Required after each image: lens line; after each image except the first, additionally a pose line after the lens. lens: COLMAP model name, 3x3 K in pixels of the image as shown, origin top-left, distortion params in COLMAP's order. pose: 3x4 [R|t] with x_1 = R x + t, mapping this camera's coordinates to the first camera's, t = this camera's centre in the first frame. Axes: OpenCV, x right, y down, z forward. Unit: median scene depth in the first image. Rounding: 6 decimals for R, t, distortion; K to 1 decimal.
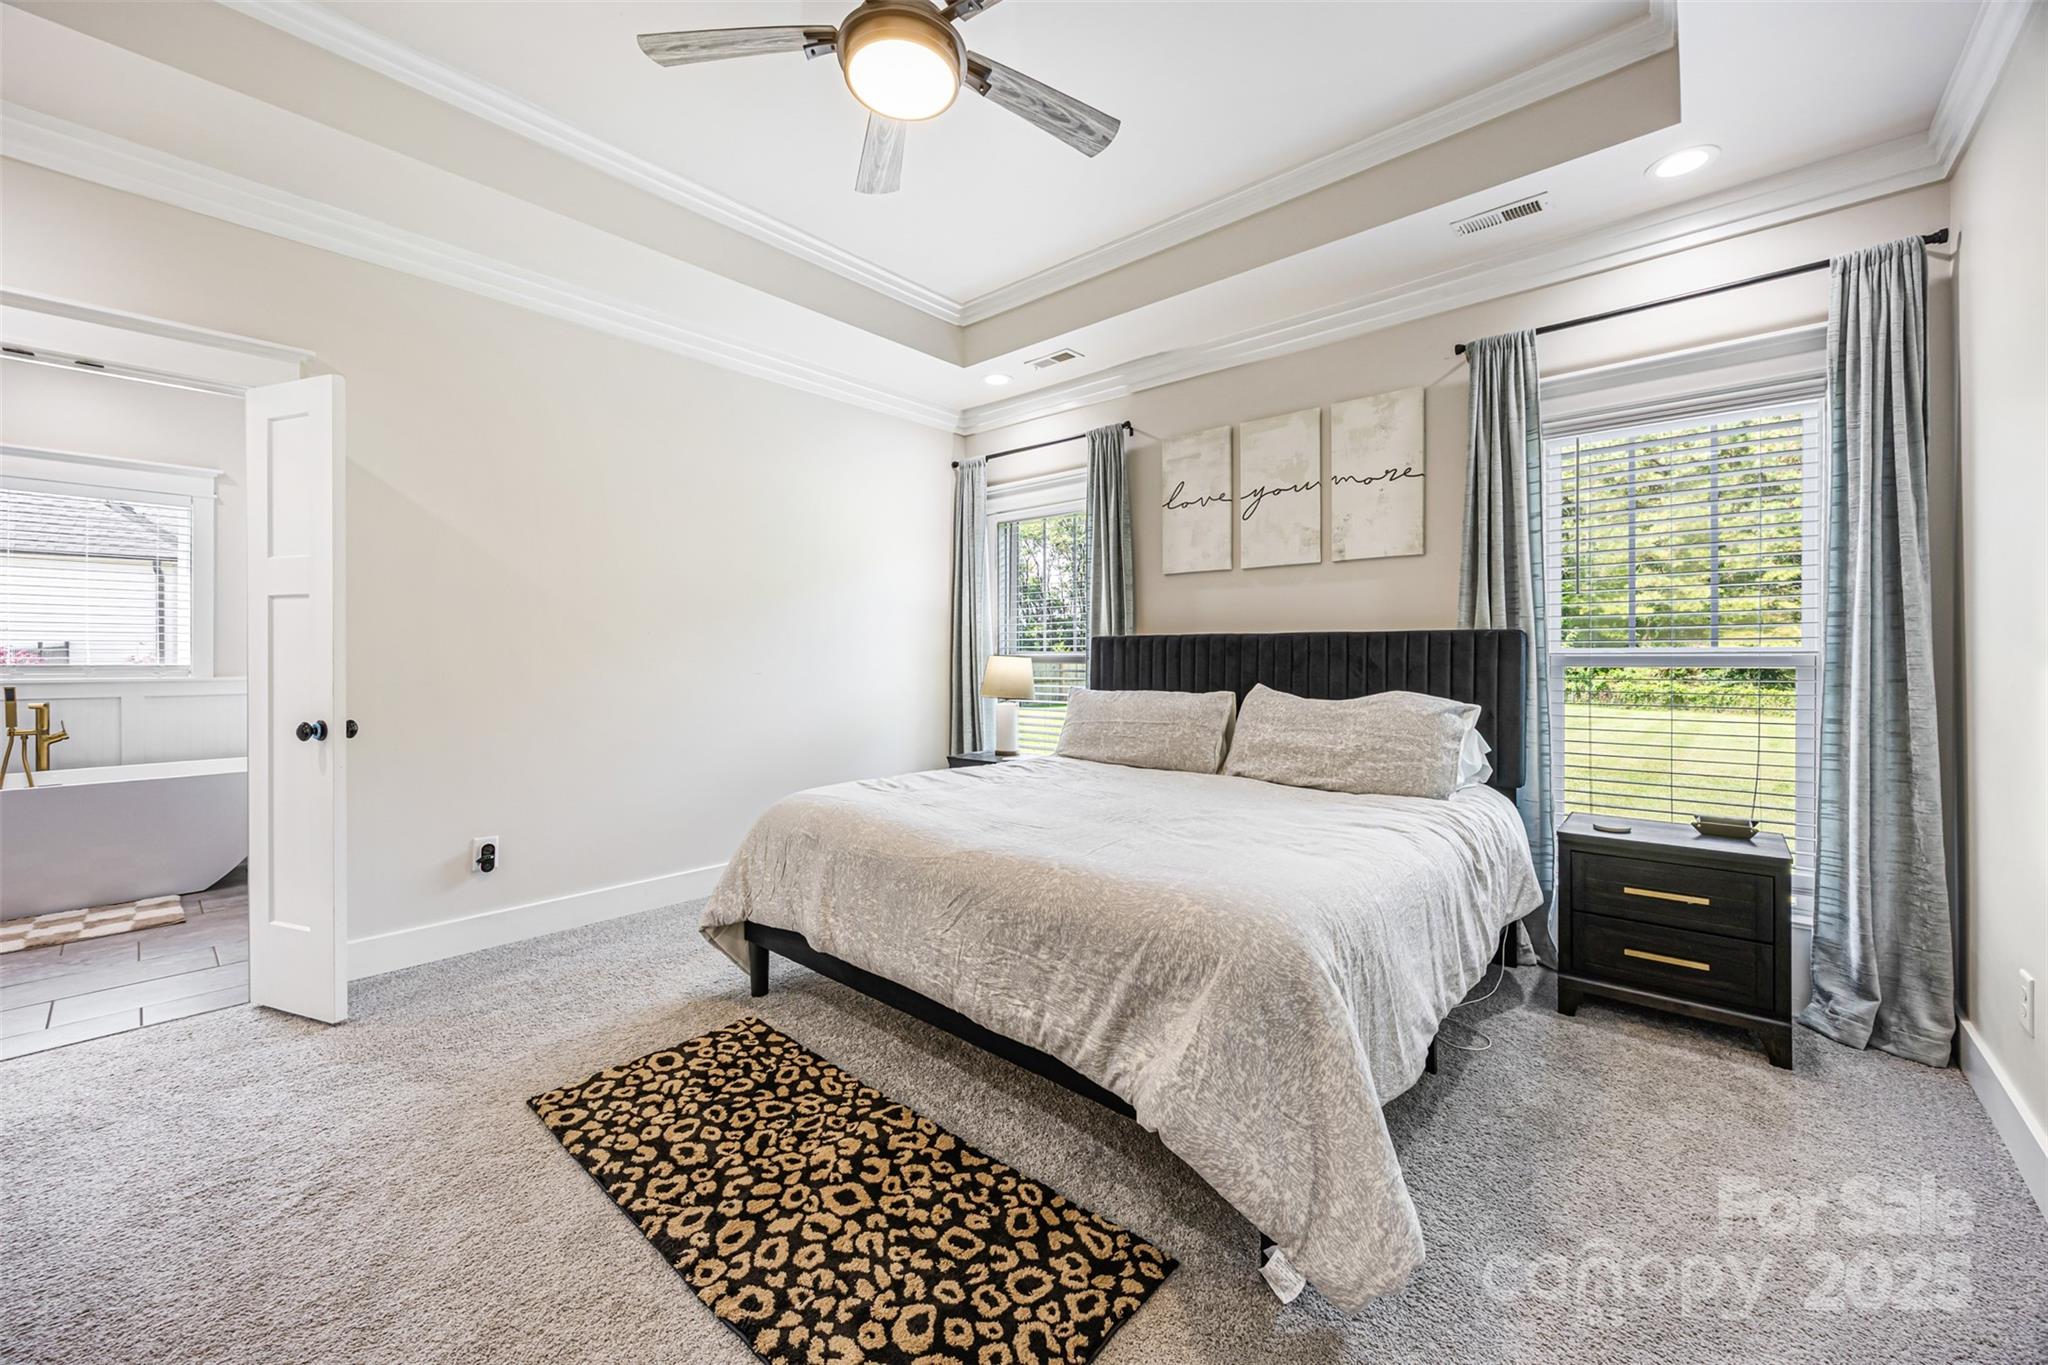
lens RADIAL K [[788.9, 0, 1024.0], [0, 788.9, 682.5], [0, 0, 1]] dist [-0.001467, 0.000192]
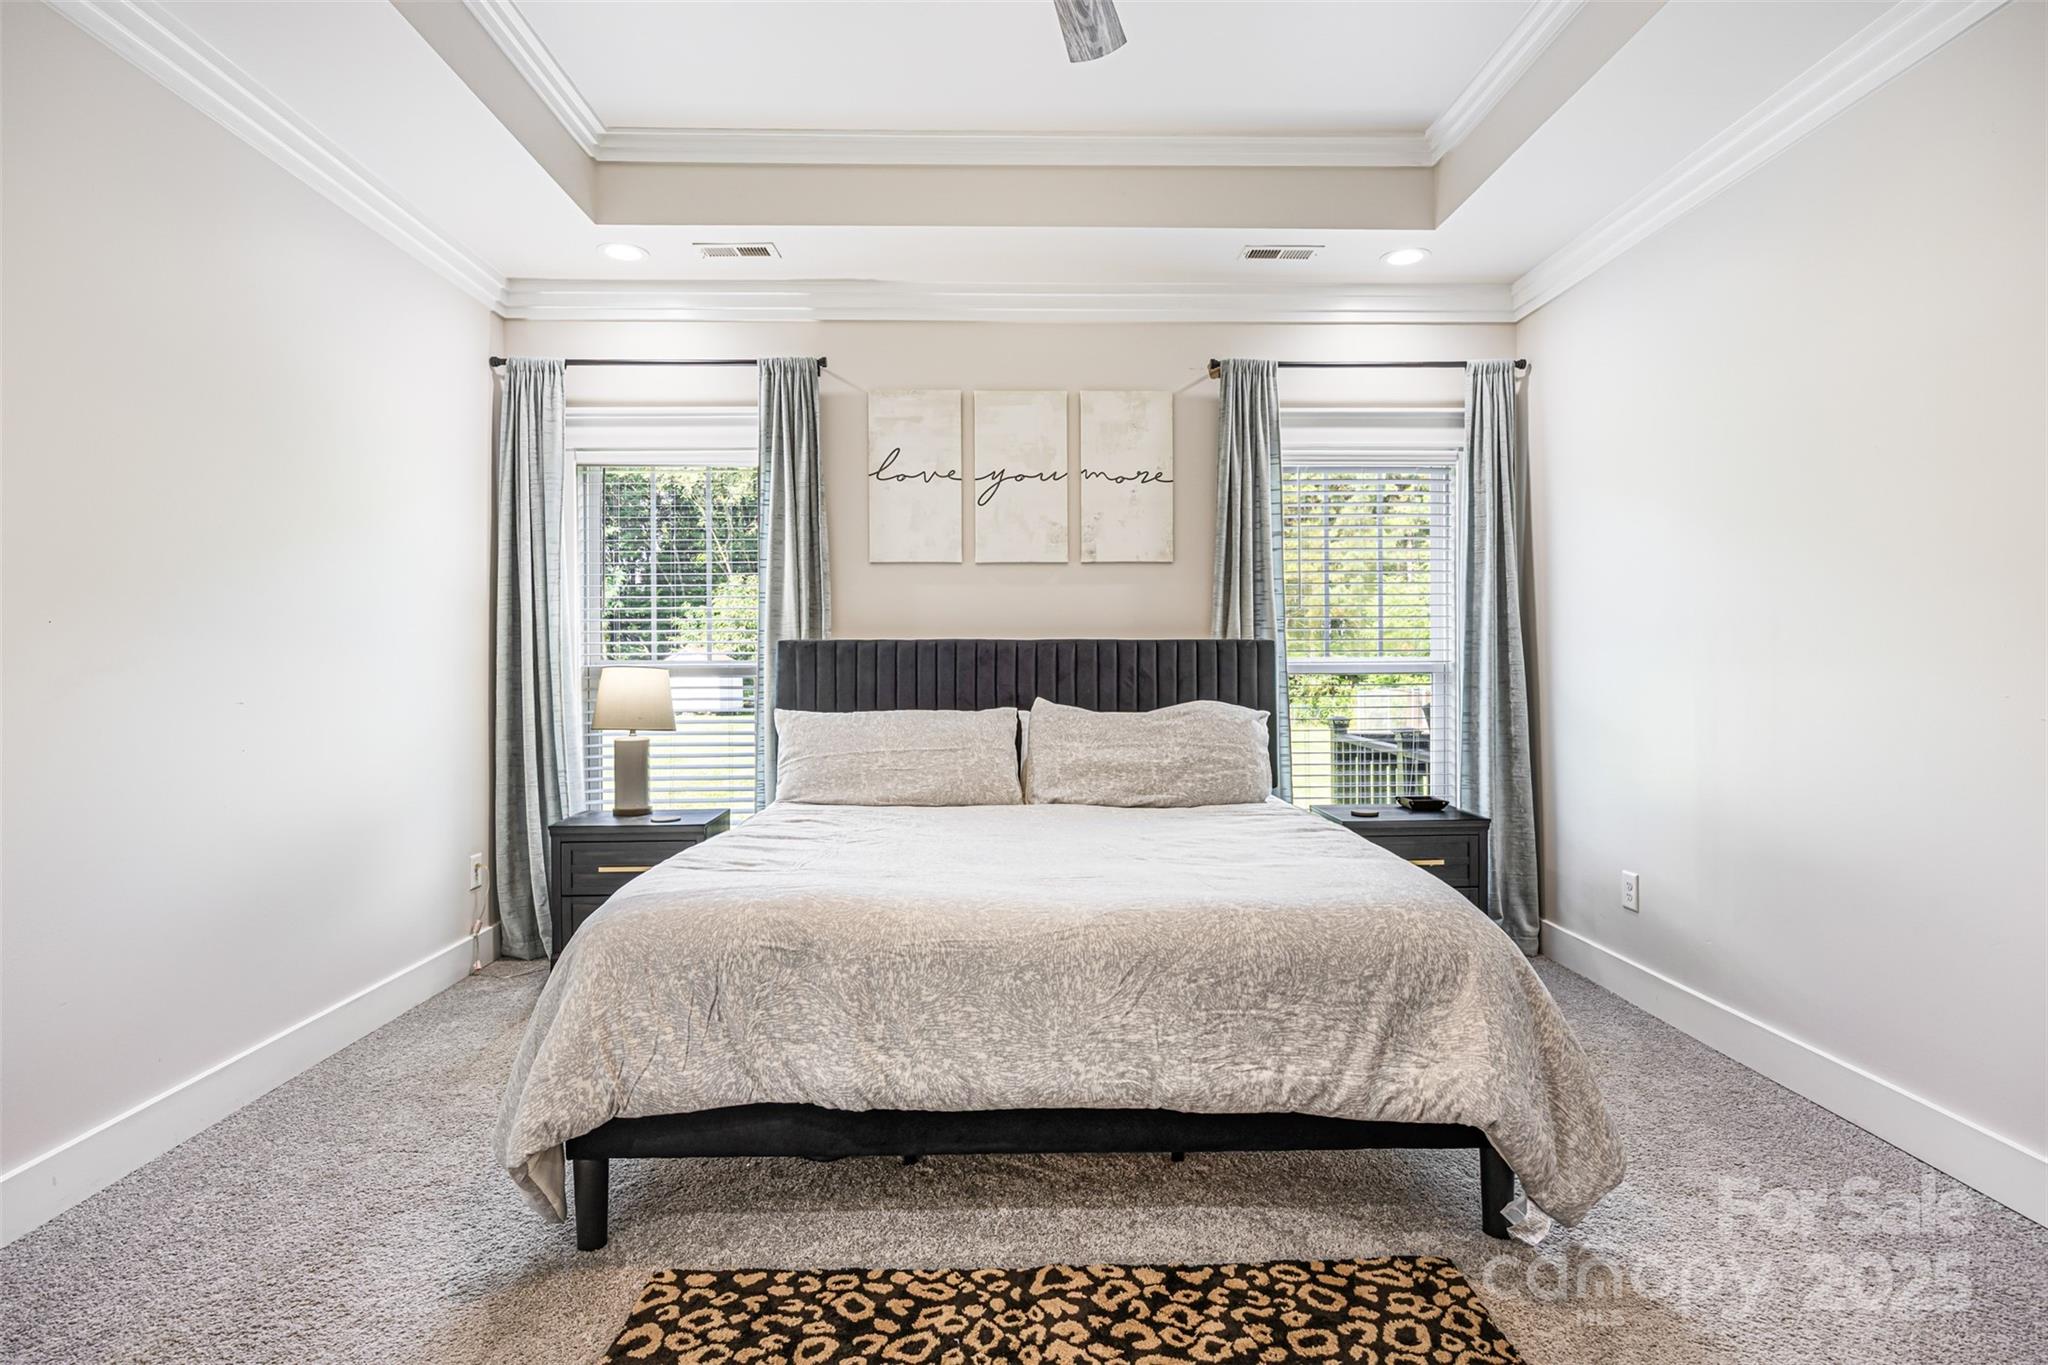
lens RADIAL K [[1030.1, 0, 1023.7], [0, 1030.1, 701.7], [0, 0, 1]] dist [-0.006945, -0.000646]
pose [[0.733064, -0.027045, 0.679621, -0.697413], [0.027062, 0.999578, 0.010588, -0.008988], [-0.679621, 0.010630, 0.733487, 0.250217]]
